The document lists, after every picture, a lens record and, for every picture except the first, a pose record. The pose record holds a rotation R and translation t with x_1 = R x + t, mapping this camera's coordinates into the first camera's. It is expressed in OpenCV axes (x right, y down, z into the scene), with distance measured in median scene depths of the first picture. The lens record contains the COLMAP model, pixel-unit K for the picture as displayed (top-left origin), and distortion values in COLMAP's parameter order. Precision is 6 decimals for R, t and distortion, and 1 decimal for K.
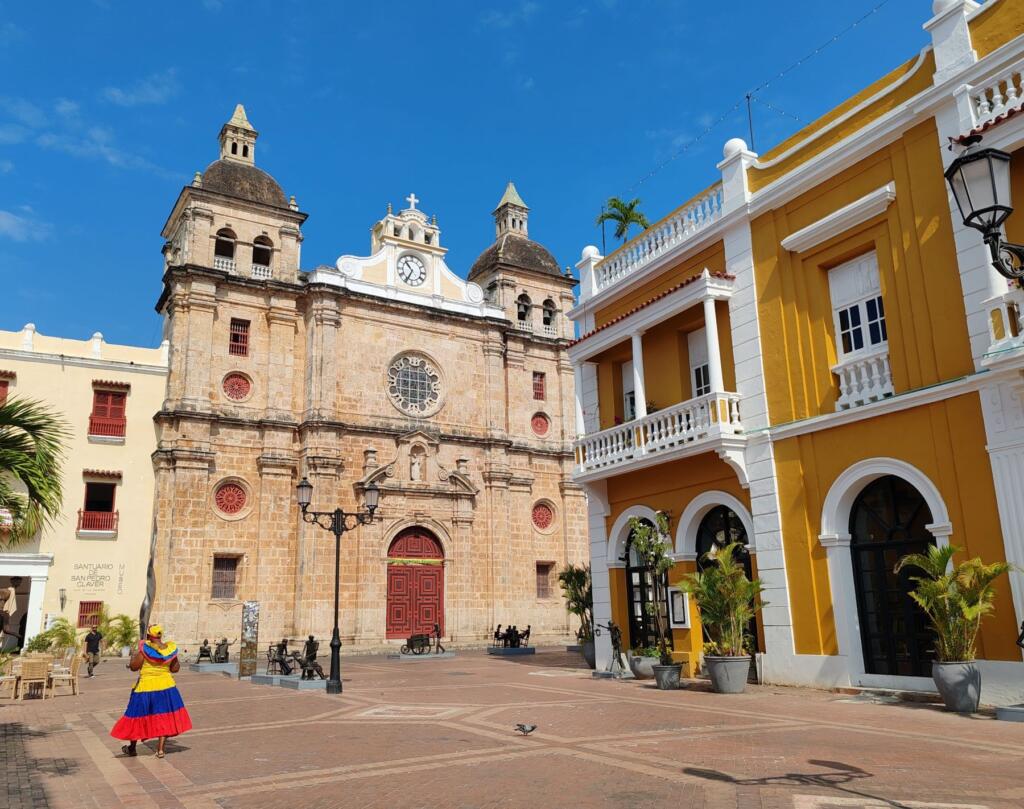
lens RADIAL K [[866.8, 0, 512.0], [0, 866.8, 404.5], [0, 0, 1]] dist [0.060002, -0.001280]
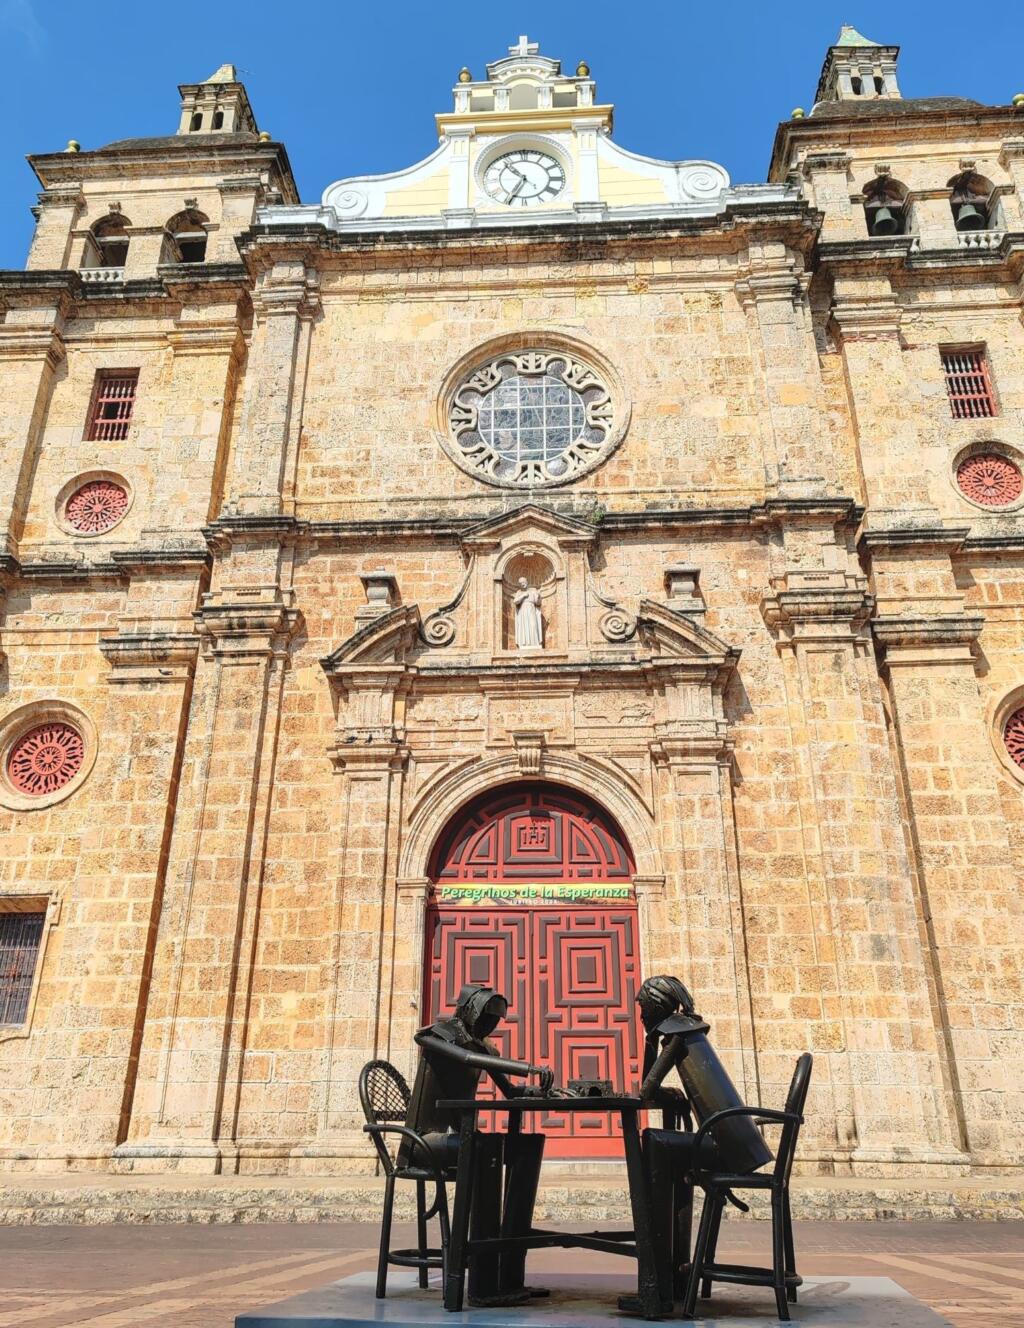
lens RADIAL K [[1049.2, 0, 512.0], [0, 1049.2, 664.0], [0, 0, 1]] dist [0.026325, -0.004967]
pose [[0.809005, -0.225499, -0.542826, 0.097996], [0.124163, 0.968207, -0.217163, 0.175032], [0.574538, 0.108287, 0.811283, 0.658689]]
